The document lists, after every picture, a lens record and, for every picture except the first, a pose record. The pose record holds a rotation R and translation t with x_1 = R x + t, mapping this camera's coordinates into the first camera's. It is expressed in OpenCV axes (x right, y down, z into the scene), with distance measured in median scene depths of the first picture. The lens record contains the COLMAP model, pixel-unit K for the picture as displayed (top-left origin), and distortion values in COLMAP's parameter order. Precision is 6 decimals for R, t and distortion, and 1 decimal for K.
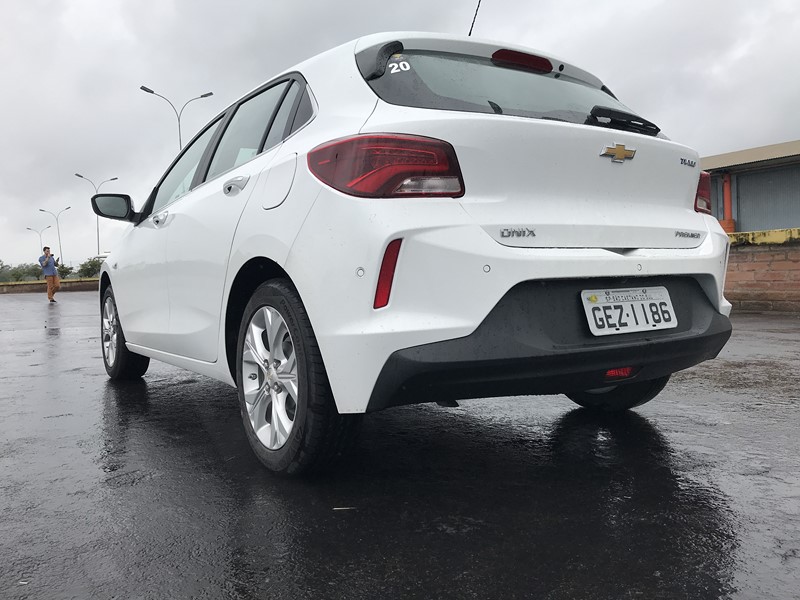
lens RADIAL K [[645.9, 0, 394.0], [0, 645.9, 295.2], [0, 0, 1]] dist [0.046904, -0.052659]
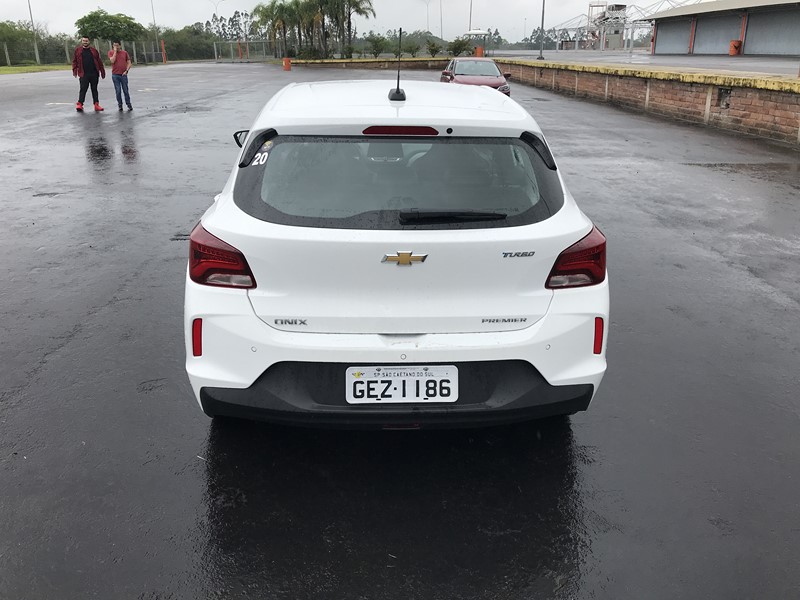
lens RADIAL K [[645.9, 0, 402.5], [0, 645.9, 291.4], [0, 0, 1]] dist [0.046904, -0.052659]
pose [[0.860996, 0.210838, -0.462854, 0.925723], [-0.052676, 0.942104, 0.331158, -0.567101], [0.505877, -0.260744, 0.822253, 0.041682]]
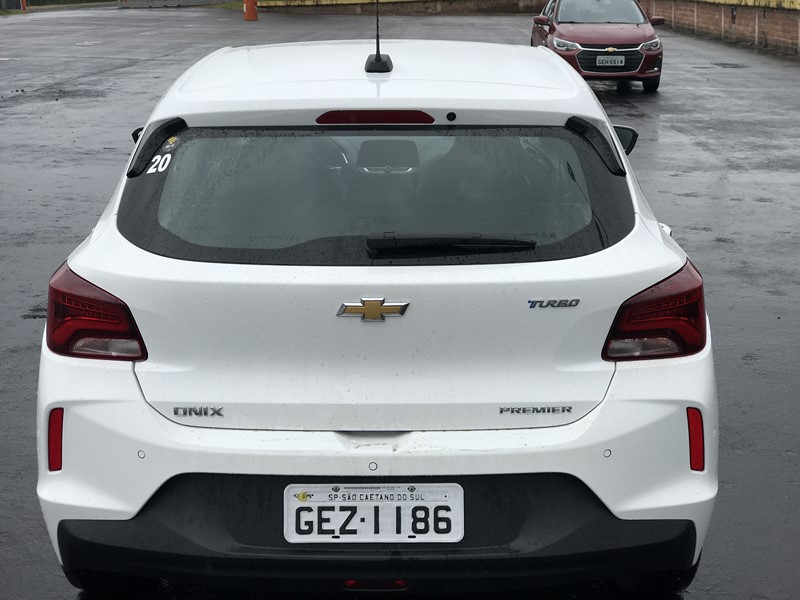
lens RADIAL K [[1300.2, 0, 400.5], [0, 1300.2, 298.3], [0, 0, 1]] dist [0.009600, 0.000000]
pose [[0.831454, 0.151269, -0.534605, 1.216934], [-0.032748, 0.973893, 0.224634, -0.591761], [0.554628, -0.169265, 0.814700, -0.200635]]
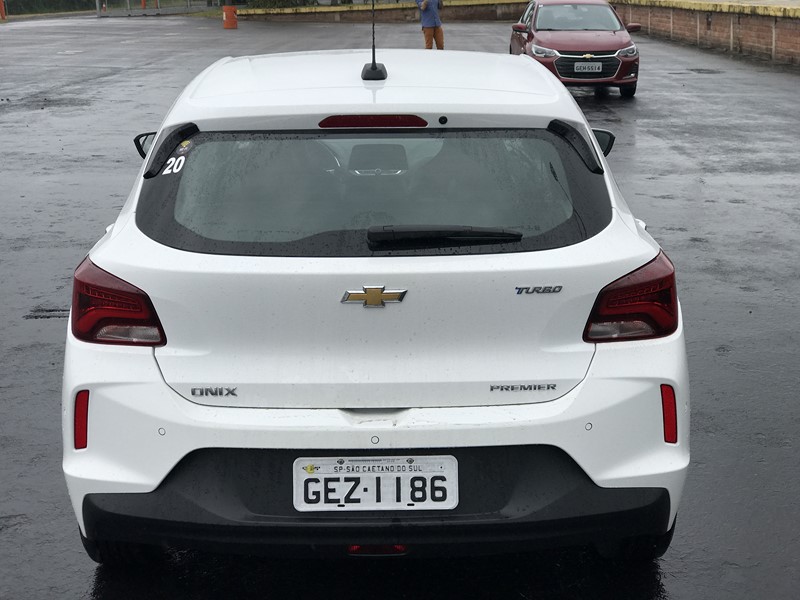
lens RADIAL K [[1300.2, 0, 398.1], [0, 1300.2, 301.8], [0, 0, 1]] dist [0.009600, 0.000000]
pose [[0.839848, 0.143449, -0.523524, 1.279011], [-0.028367, 0.974731, 0.221576, -0.599735], [0.542080, -0.171239, 0.822695, -0.338804]]
